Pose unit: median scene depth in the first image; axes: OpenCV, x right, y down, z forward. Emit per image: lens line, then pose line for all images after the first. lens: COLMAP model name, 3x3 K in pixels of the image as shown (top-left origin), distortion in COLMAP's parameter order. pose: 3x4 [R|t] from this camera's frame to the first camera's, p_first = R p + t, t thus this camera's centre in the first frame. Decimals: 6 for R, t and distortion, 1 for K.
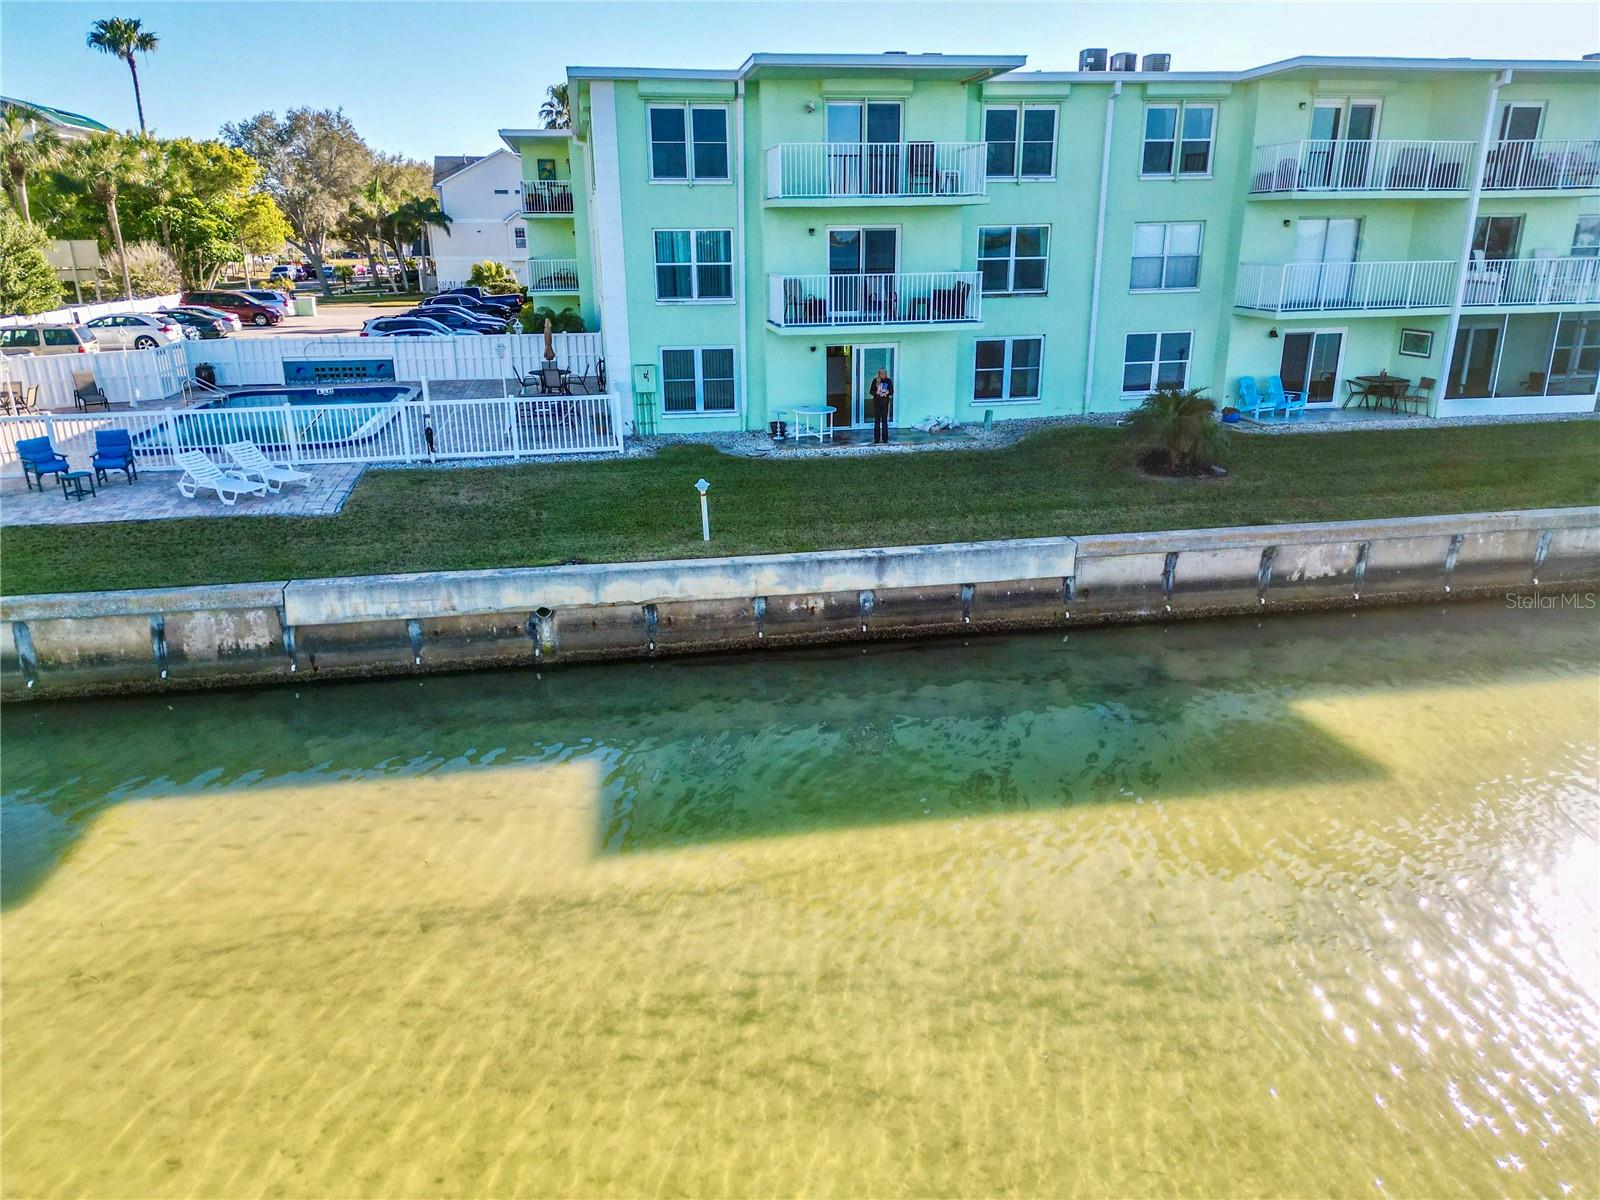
lens RADIAL K [[1116.0, 0, 793.7], [0, 1116.0, 601.2], [0, 0, 1]] dist [0.090359, -0.091501]
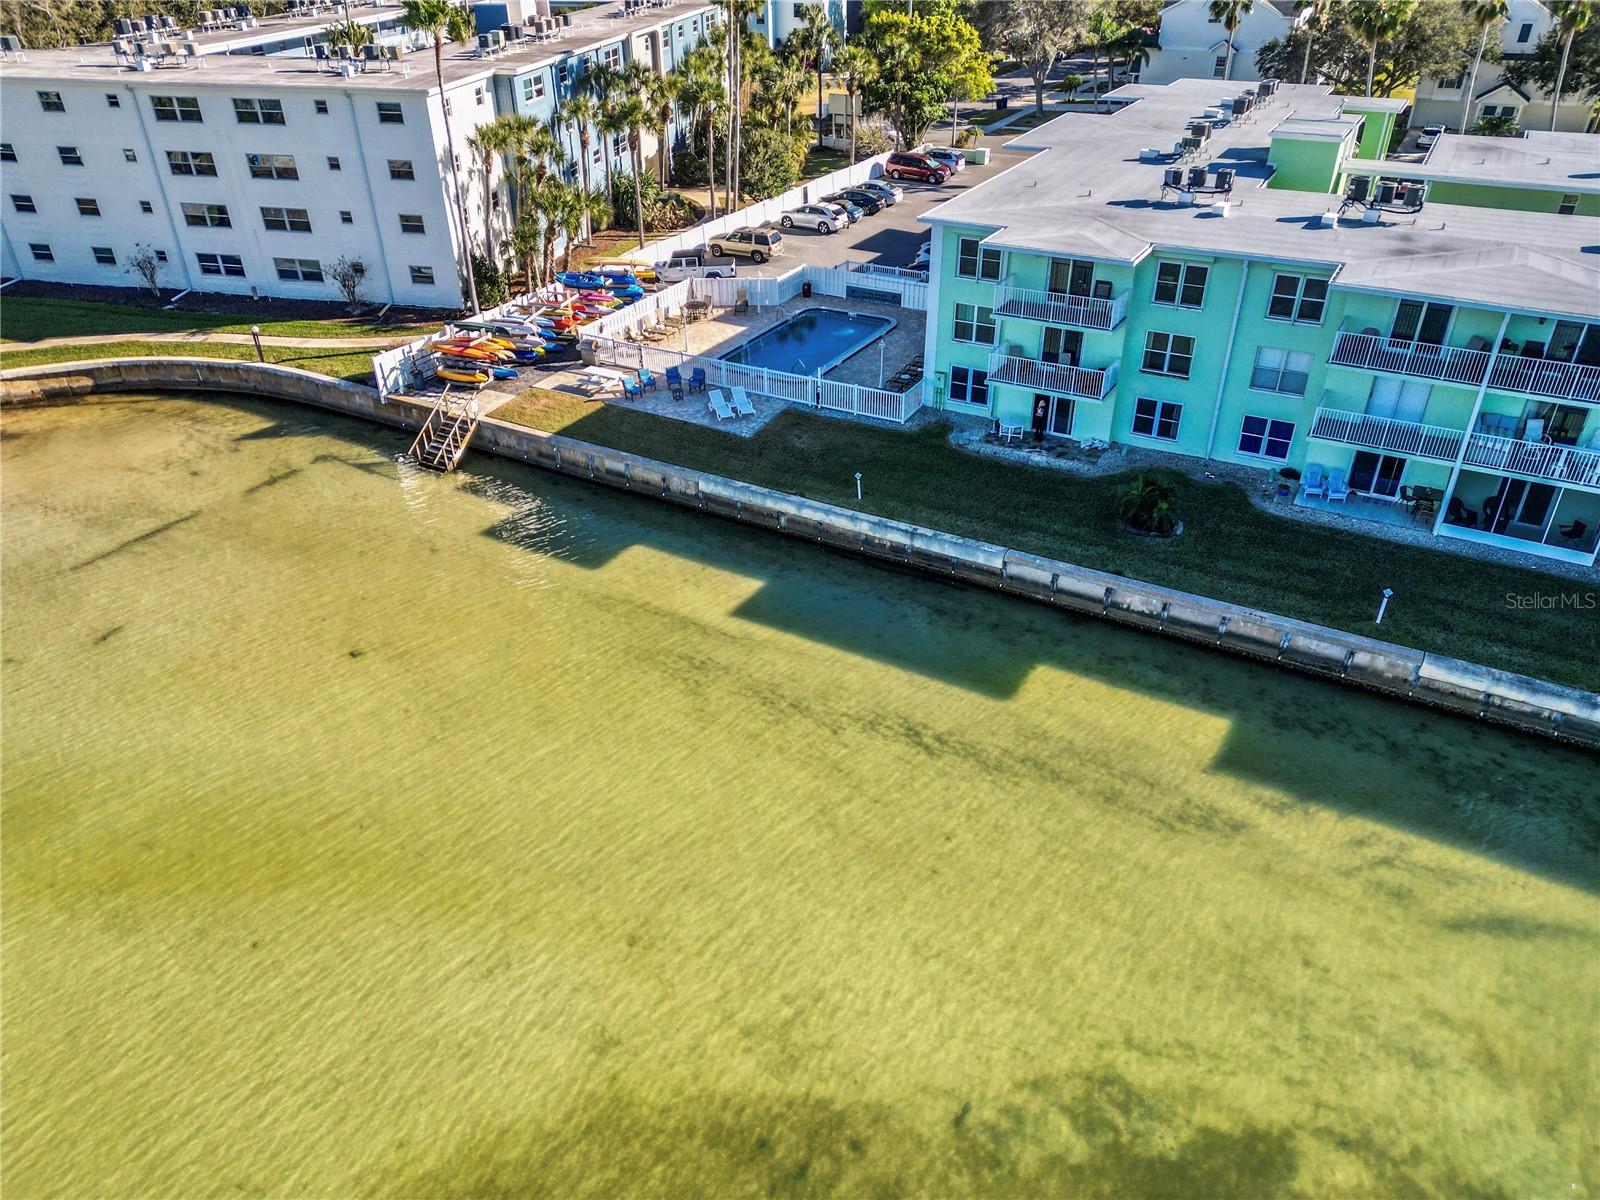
lens RADIAL K [[1117.7, 0, 793.4], [0, 1117.7, 598.9], [0, 0, 1]] dist [0.083791, -0.079385]
pose [[0.762307, 0.342656, -0.549067, 0.816486], [-0.195965, 0.930731, 0.308768, -0.390501], [0.616835, -0.127778, 0.776652, -0.600463]]
